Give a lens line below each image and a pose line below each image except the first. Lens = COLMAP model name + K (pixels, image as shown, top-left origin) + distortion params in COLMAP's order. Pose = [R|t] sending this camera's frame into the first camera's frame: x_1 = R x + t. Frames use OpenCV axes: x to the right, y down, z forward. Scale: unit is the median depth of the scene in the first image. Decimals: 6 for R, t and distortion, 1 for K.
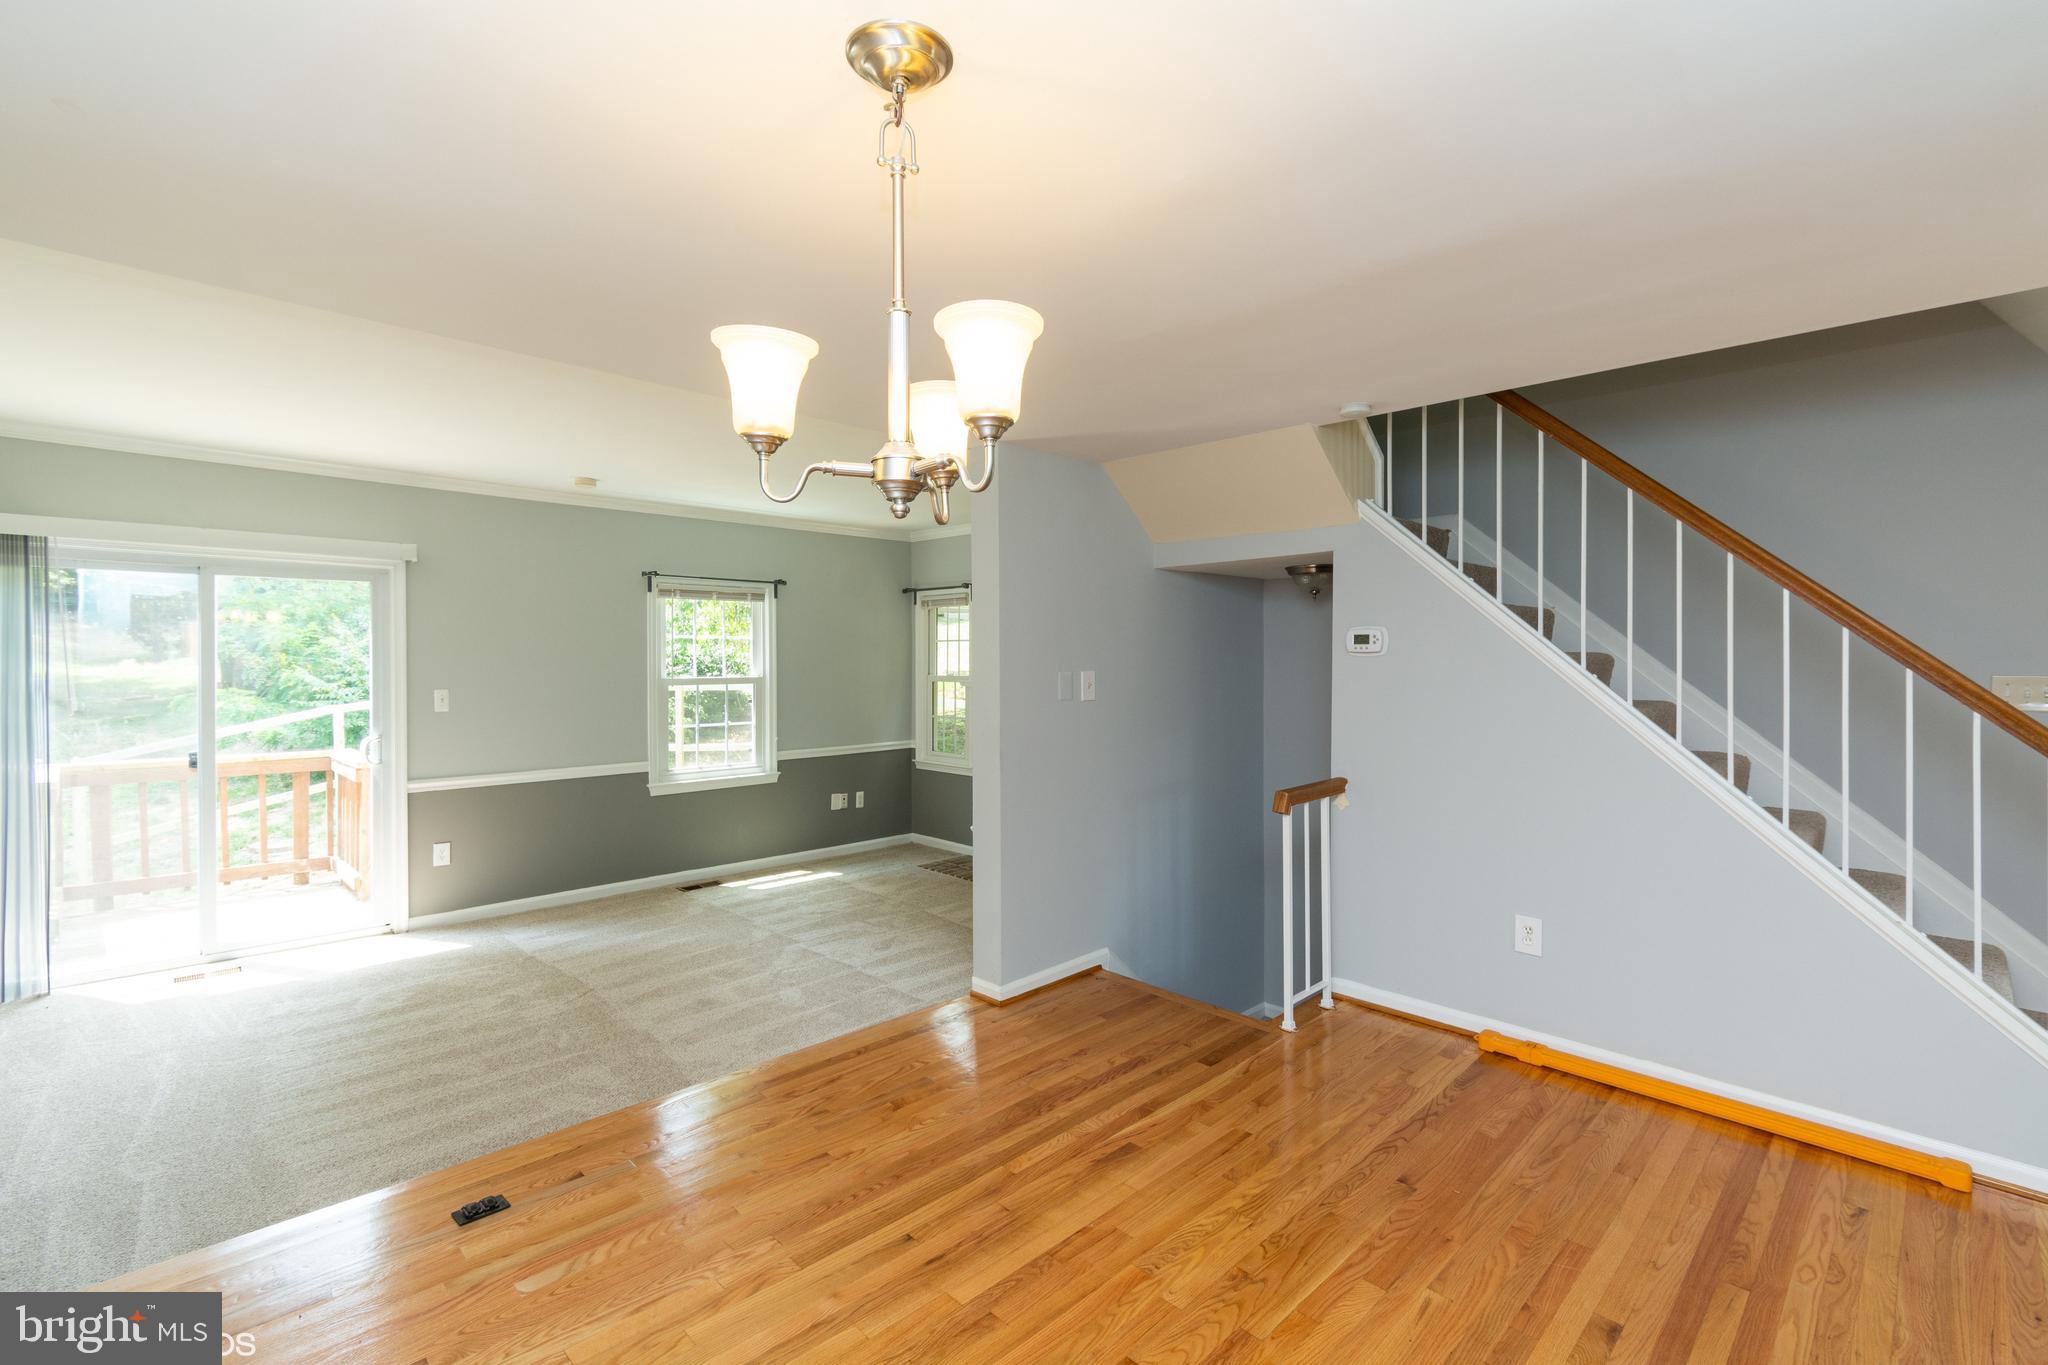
lens RADIAL K [[917.3, 0, 1031.7], [0, 917.3, 664.1], [0, 0, 1]] dist [0.000370, -0.000128]
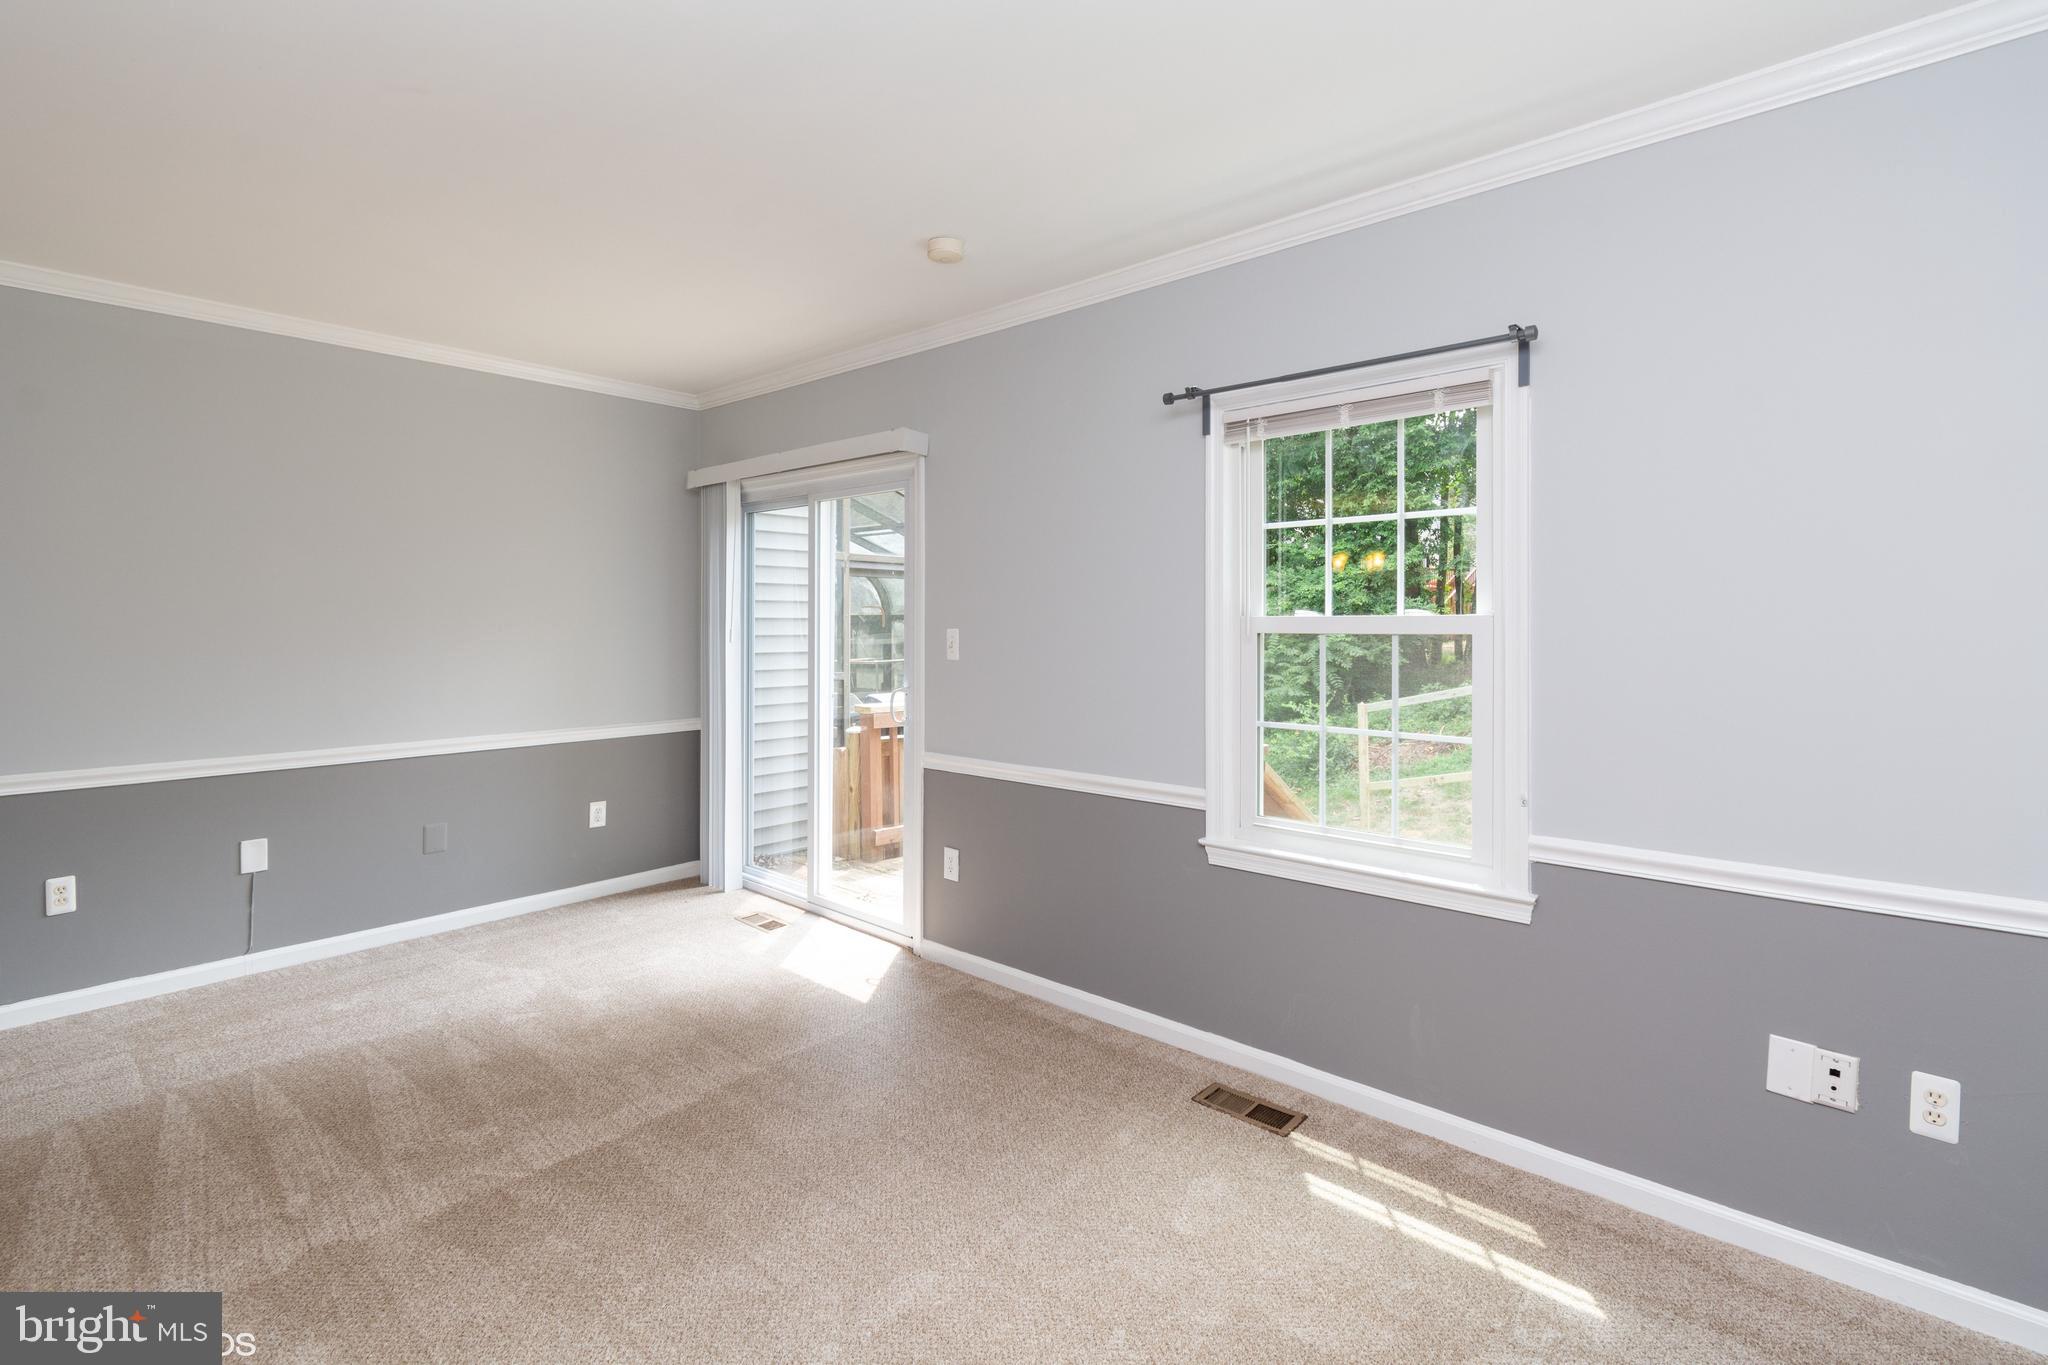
lens RADIAL K [[935.4, 0, 1031.0], [0, 935.4, 611.0], [0, 0, 1]] dist [0.001539, -0.000363]
pose [[0.064245, -0.013457, -0.997843, 0.075823], [-0.007748, 0.999872, -0.013983, 0.024826], [0.997904, 0.008630, 0.064133, 1.029022]]
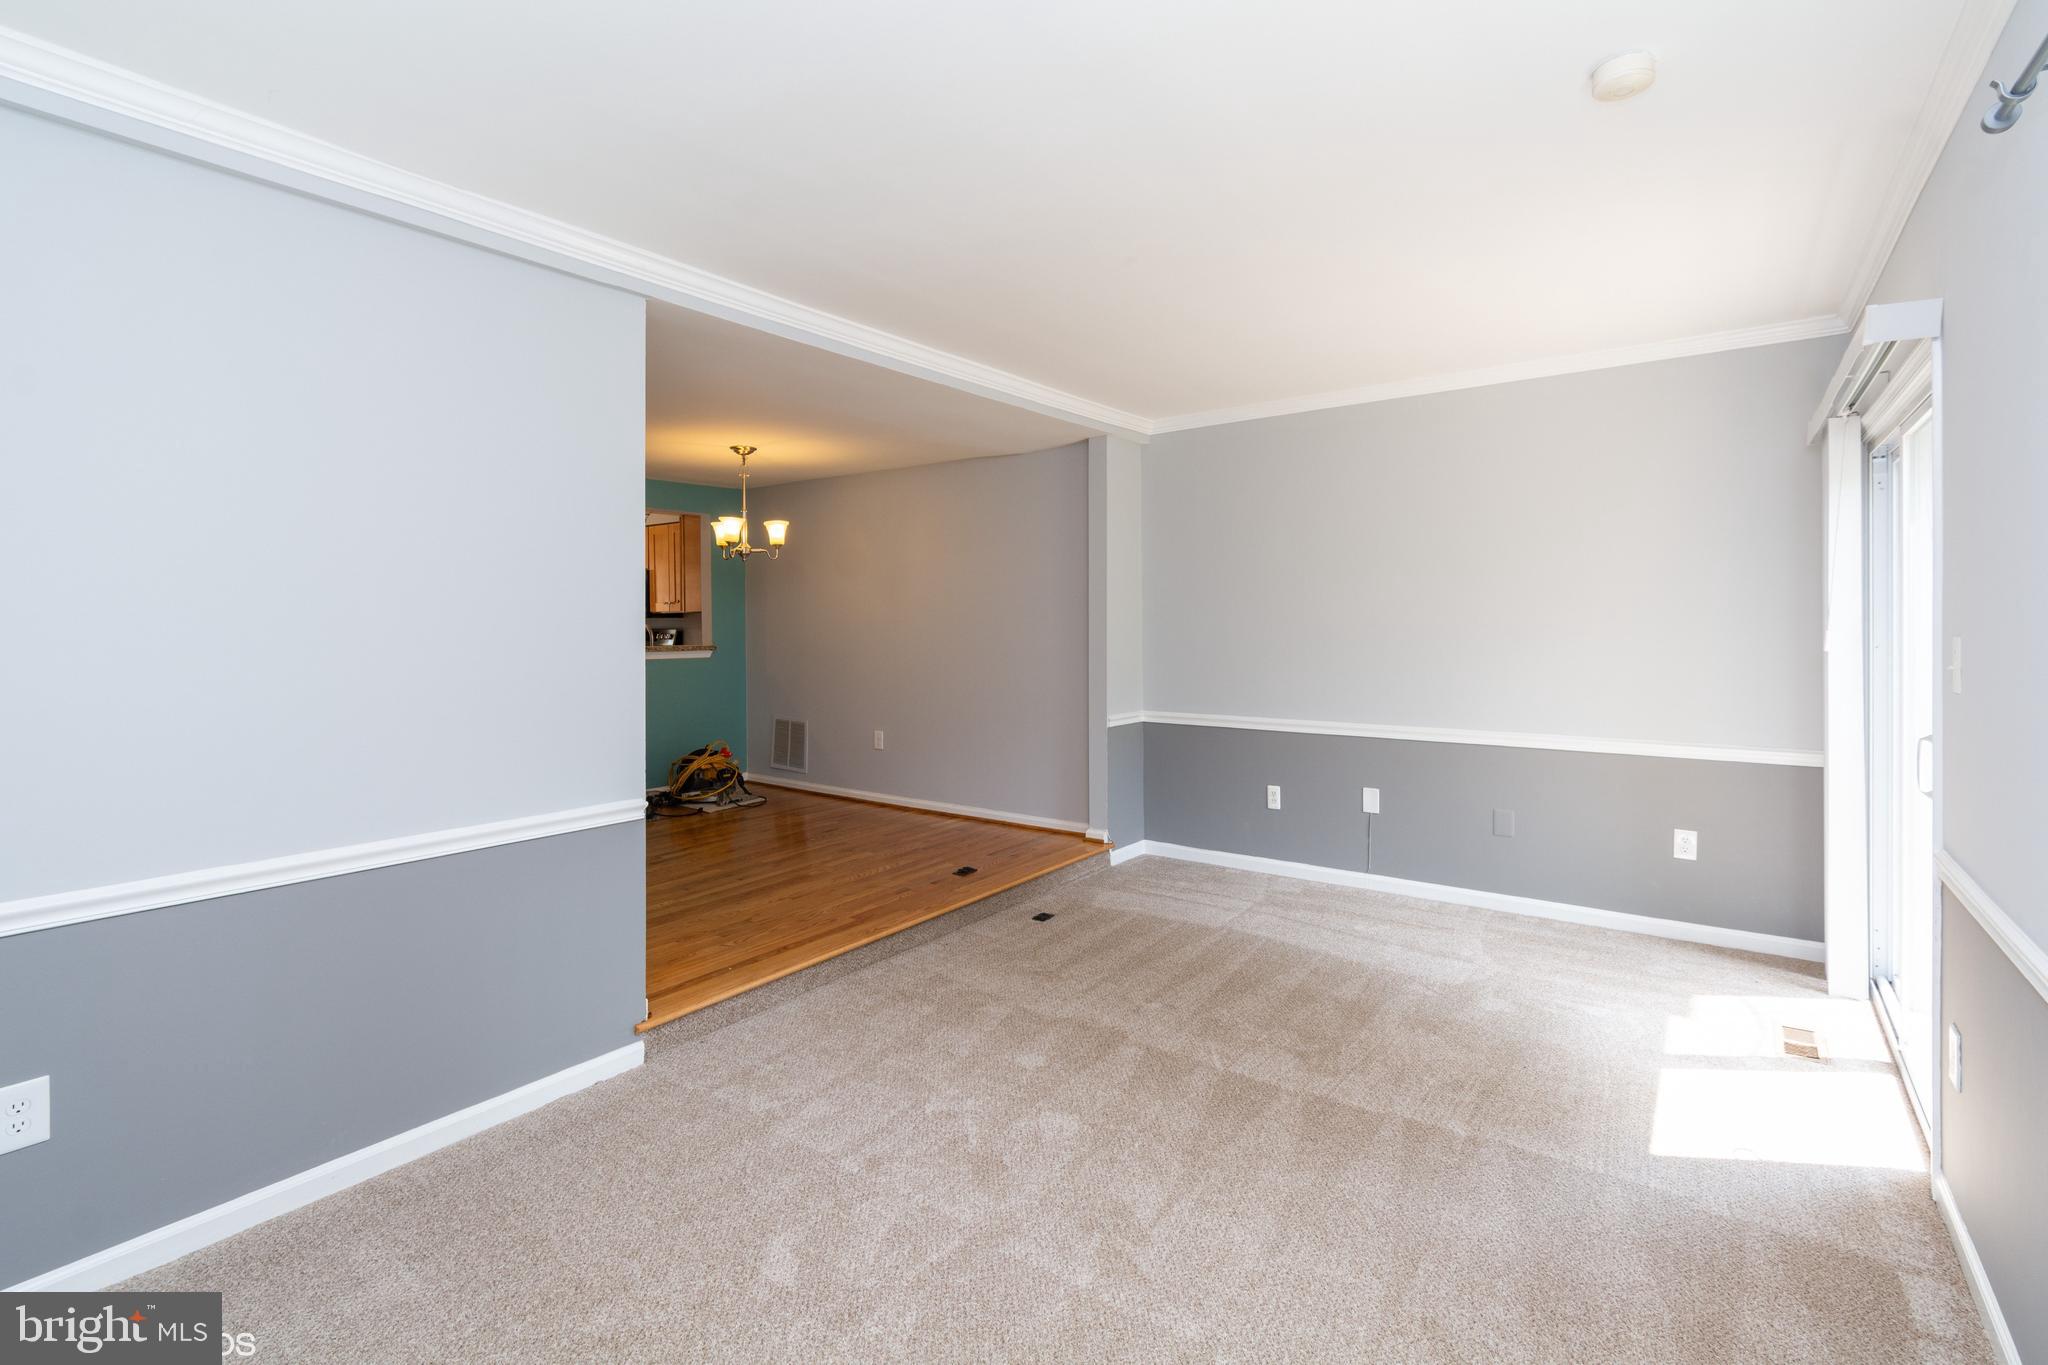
lens RADIAL K [[916.7, 0, 1022.4], [0, 916.7, 627.0], [0, 0, 1]] dist [0.000564, -0.000148]
pose [[-0.989399, 0.007251, -0.145041, -0.192037], [0.005208, 0.999882, 0.014461, 0.016007], [0.145129, 0.013552, -0.989320, 1.340644]]
